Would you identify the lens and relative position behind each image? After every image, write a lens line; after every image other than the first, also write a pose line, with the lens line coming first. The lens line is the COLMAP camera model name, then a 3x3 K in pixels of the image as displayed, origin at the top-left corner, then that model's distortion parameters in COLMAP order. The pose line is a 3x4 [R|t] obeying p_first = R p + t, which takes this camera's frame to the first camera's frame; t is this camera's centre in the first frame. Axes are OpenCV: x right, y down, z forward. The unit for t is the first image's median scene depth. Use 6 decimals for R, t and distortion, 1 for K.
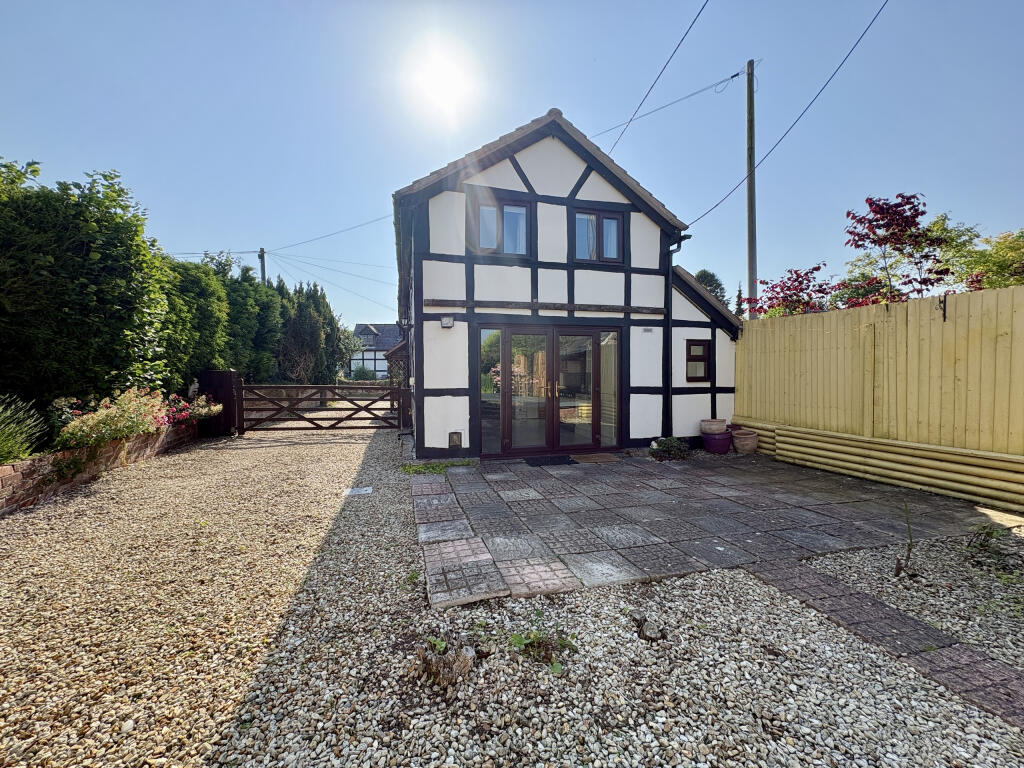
lens RADIAL K [[409.5, 0, 514.0], [0, 409.5, 381.6], [0, 0, 1]] dist [0.000598, -0.000015]
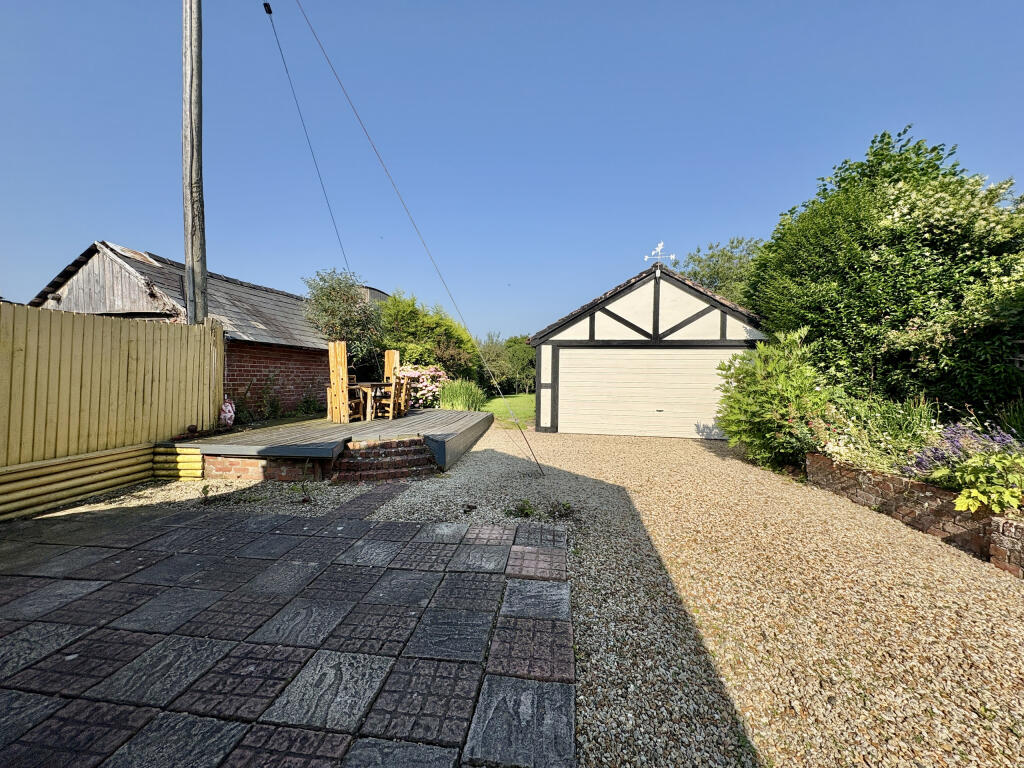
lens RADIAL K [[409.5, 0, 516.8], [0, 409.5, 379.9], [0, 0, 1]] dist [0.000598, -0.000015]
pose [[-0.926576, -0.010317, 0.375967, -0.484478], [-0.000686, 0.999668, 0.025742, -0.087461], [-0.376108, 0.023594, -0.926275, 1.978828]]
